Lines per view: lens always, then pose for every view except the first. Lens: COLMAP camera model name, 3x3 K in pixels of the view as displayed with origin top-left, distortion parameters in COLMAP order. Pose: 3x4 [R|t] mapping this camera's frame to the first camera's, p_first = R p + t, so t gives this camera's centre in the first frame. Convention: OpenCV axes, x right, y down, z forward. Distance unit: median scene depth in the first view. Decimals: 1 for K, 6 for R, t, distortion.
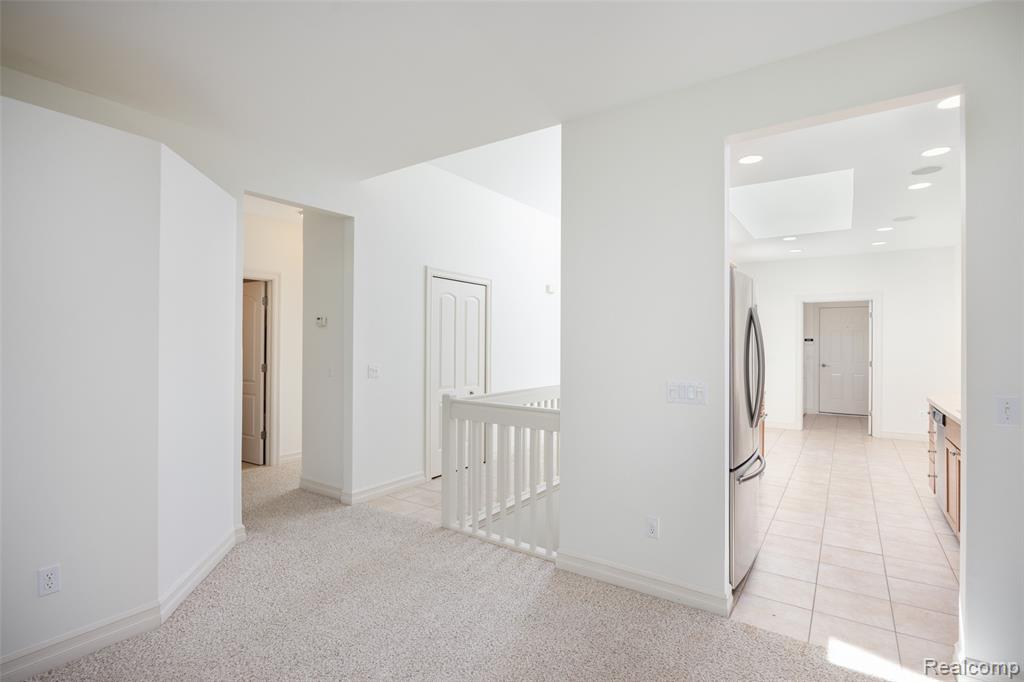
lens RADIAL K [[500.0, 0, 513.7], [0, 500.0, 343.4], [0, 0, 1]] dist [0.006235, 0.000446]
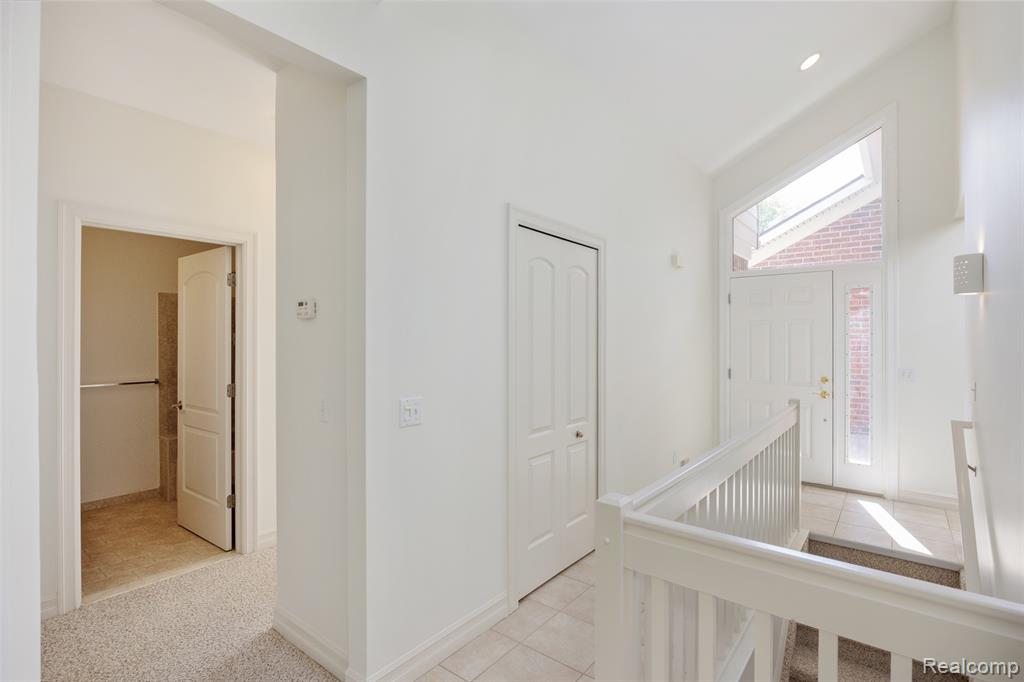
lens RADIAL K [[500.0, 0, 513.1], [0, 500.0, 340.9], [0, 0, 1]] dist [0.006235, 0.000446]
pose [[0.997789, -0.004831, -0.066292, -0.119912], [0.005095, 0.999980, 0.003821, -0.011188], [0.066272, -0.004151, 0.997793, 0.421409]]
